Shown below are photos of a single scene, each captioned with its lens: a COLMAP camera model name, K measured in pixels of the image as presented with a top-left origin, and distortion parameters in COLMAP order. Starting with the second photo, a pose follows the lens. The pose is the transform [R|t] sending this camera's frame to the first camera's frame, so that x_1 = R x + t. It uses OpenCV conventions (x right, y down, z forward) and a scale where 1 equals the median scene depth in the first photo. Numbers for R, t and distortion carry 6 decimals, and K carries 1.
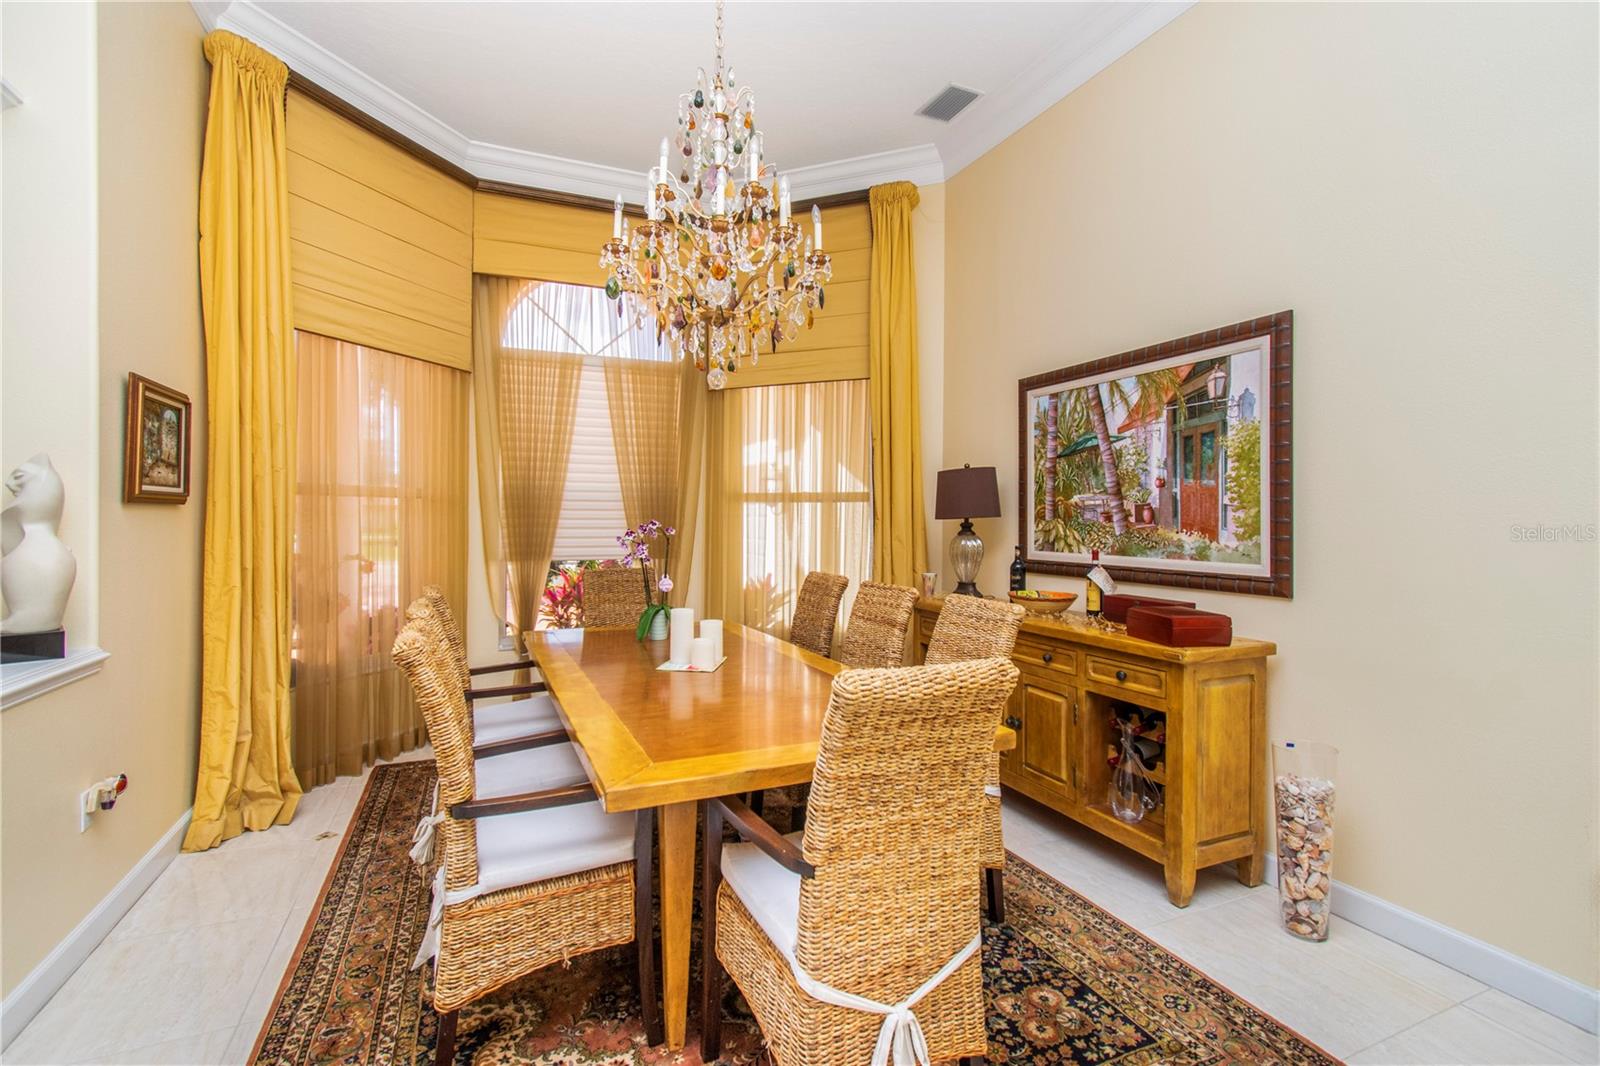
lens RADIAL K [[707.1, 0, 785.8], [0, 707.1, 527.6], [0, 0, 1]] dist [-0.007445, 0.002949]
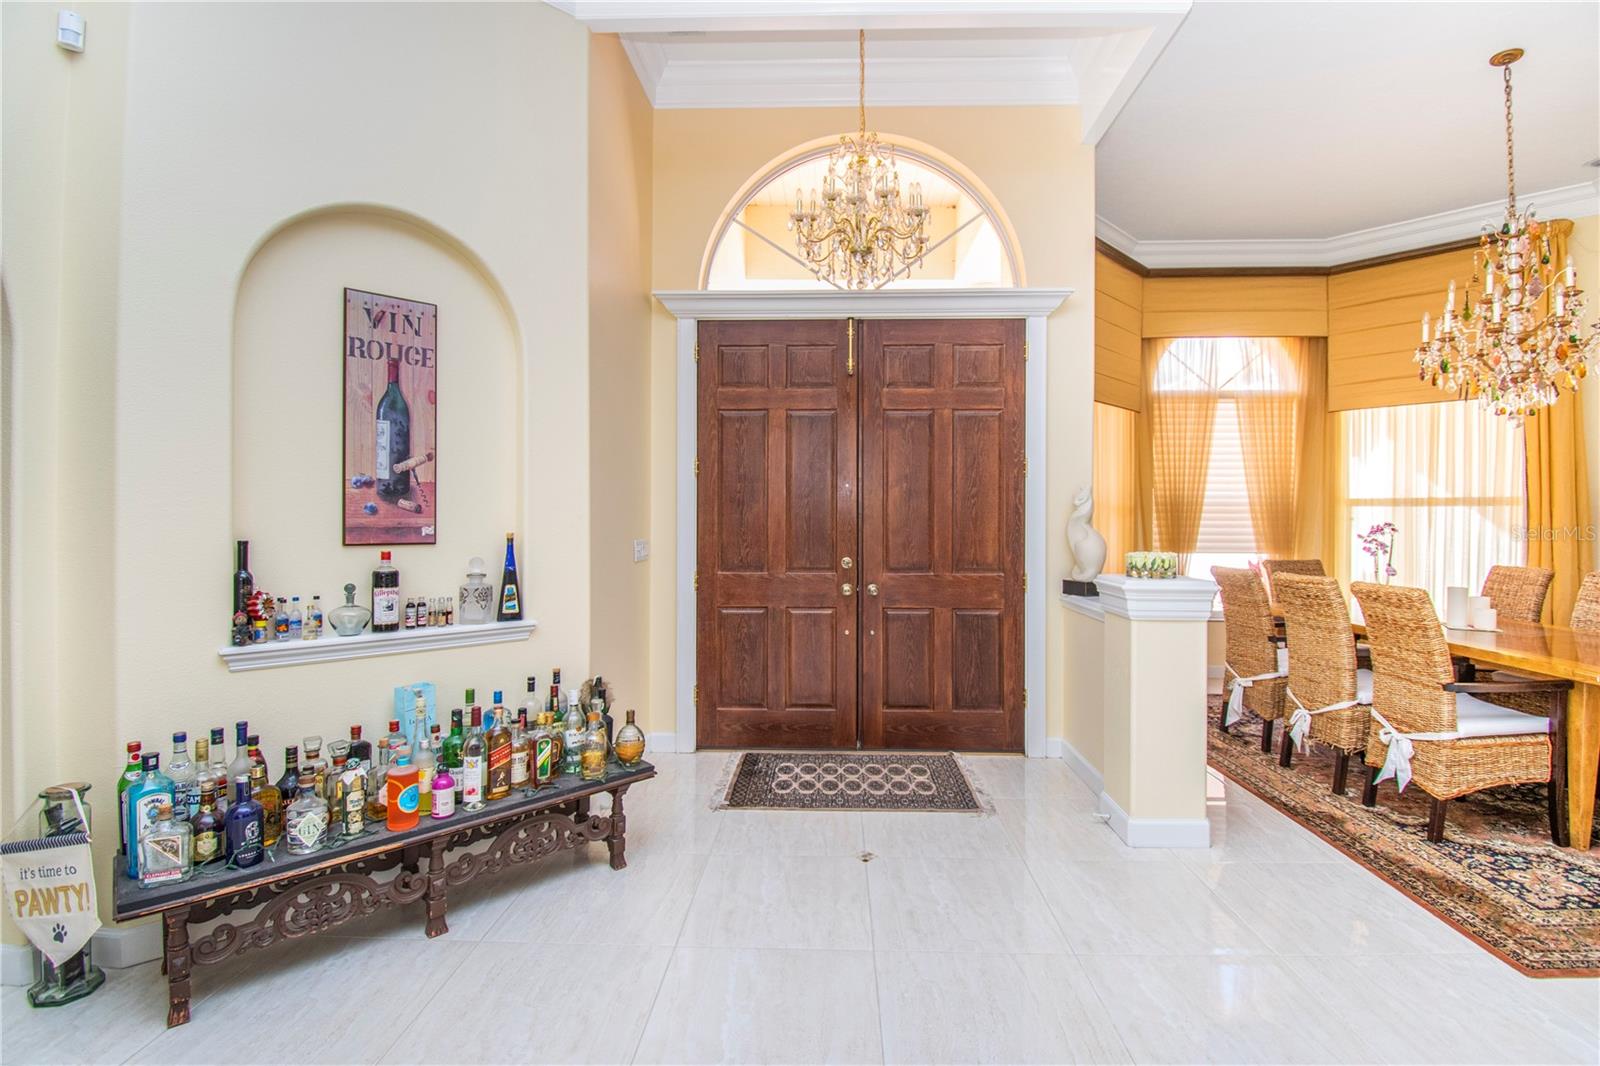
lens RADIAL K [[707.1, 0, 807.9], [0, 707.1, 530.6], [0, 0, 1]] dist [-0.007445, 0.002949]
pose [[0.921798, -0.000090, -0.387671, -0.556914], [0.002012, 0.999988, 0.004551, 0.000084], [0.387666, -0.004975, 0.921786, -0.547890]]
